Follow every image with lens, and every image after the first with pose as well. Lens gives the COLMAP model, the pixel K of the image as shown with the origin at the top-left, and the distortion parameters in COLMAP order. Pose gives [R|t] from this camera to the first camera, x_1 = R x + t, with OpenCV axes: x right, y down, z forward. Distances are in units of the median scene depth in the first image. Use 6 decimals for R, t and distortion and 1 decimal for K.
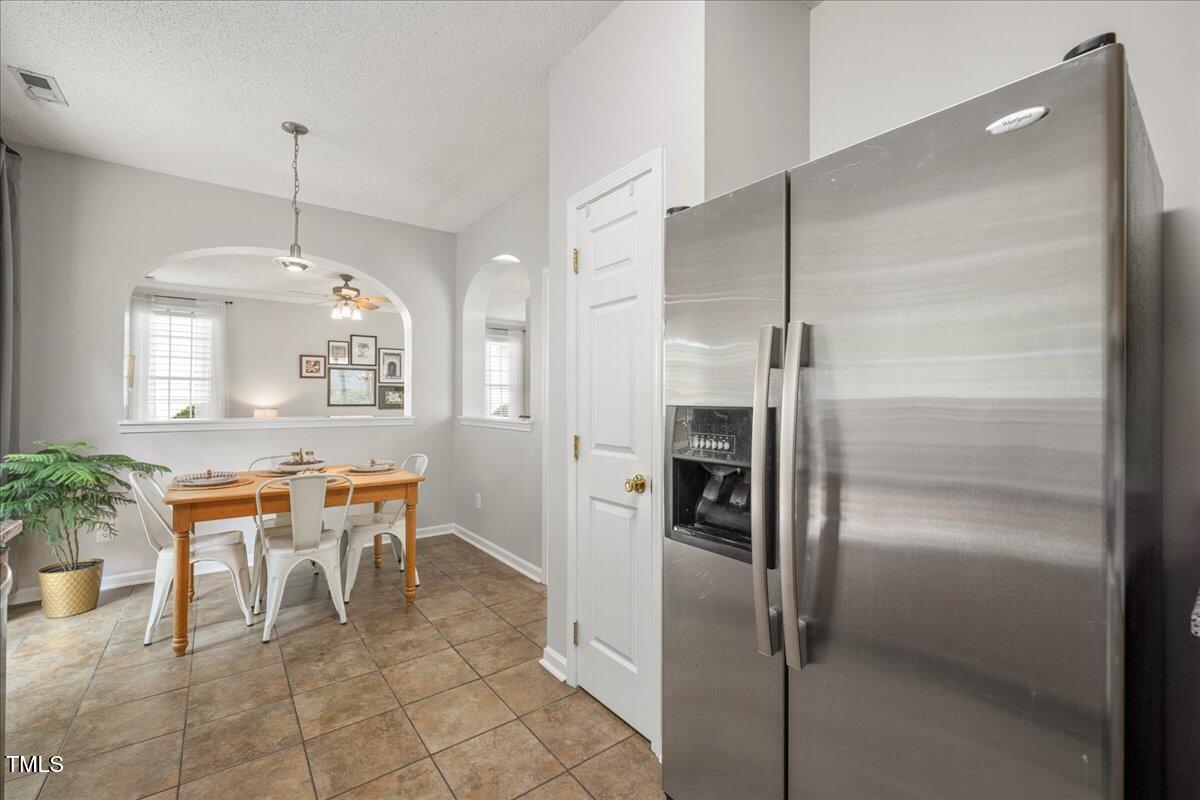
lens RADIAL K [[499.5, 0, 597.3], [0, 499.5, 398.3], [0, 0, 1]] dist [-0.000956, -0.000351]
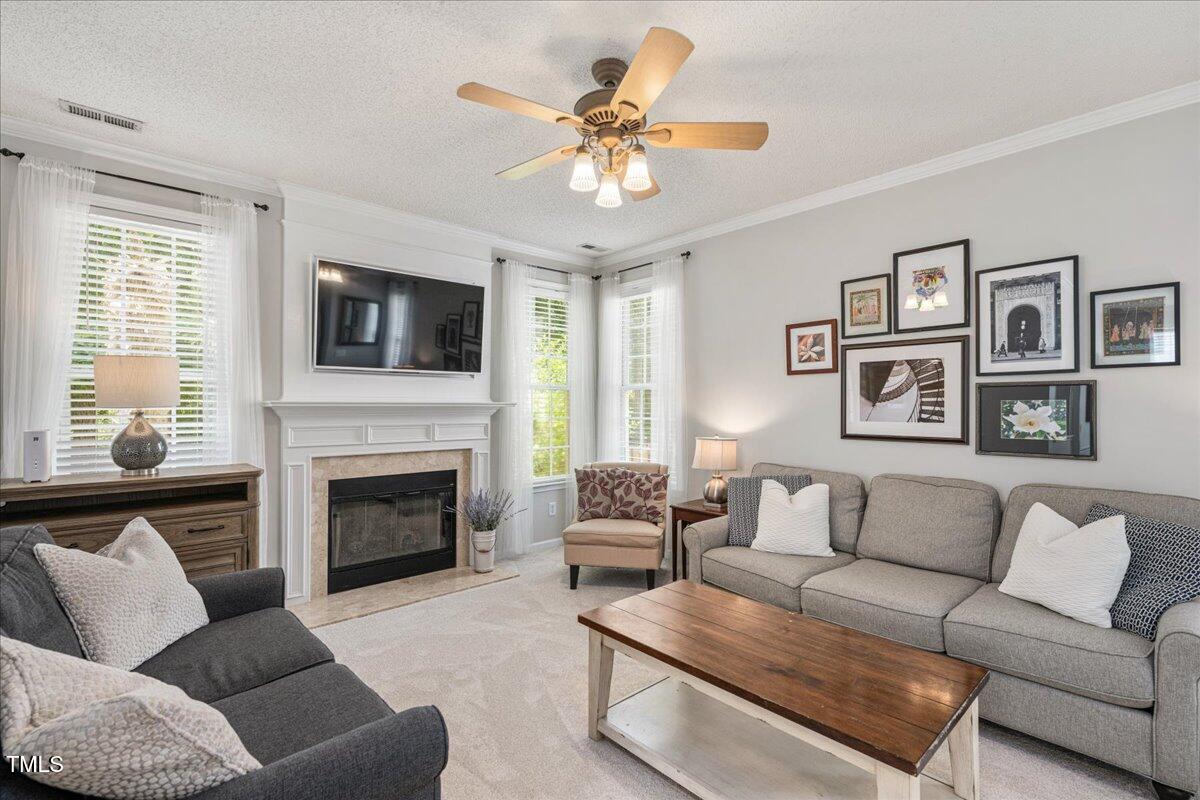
lens RADIAL K [[544.2, 0, 600.0], [0, 544.2, 400.0], [0, 0, 1]] dist [-0.000242, 0.000134]
pose [[0.091299, -0.014497, -0.995718, -0.114794], [0.002241, 0.999894, -0.014352, -0.011626], [0.995821, -0.000921, 0.091322, 0.847763]]
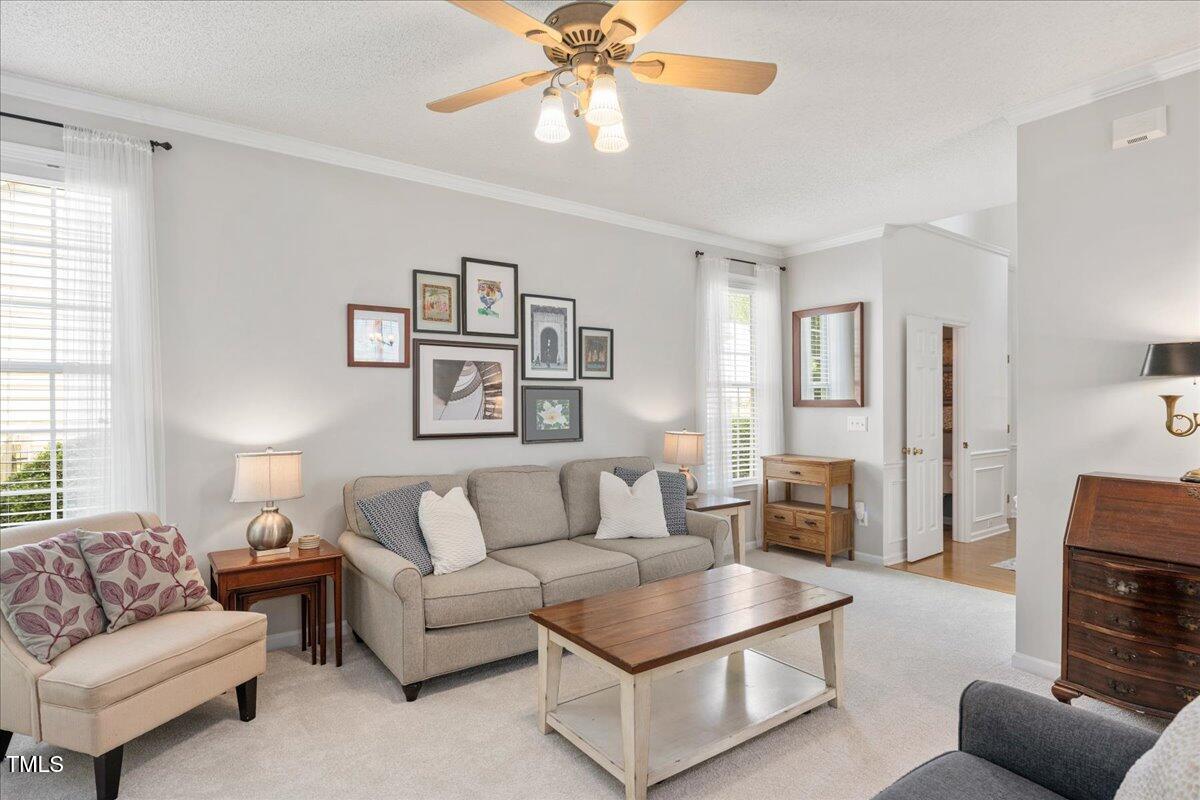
lens RADIAL K [[622.6, 0, 595.0], [0, 622.6, 405.9], [0, 0, 1]] dist [0.000191, 0.000364]
pose [[0.999700, -0.005410, -0.023891, -0.434771], [0.005534, 0.999971, 0.005137, -0.013673], [0.023863, -0.005268, 0.999701, 0.584143]]
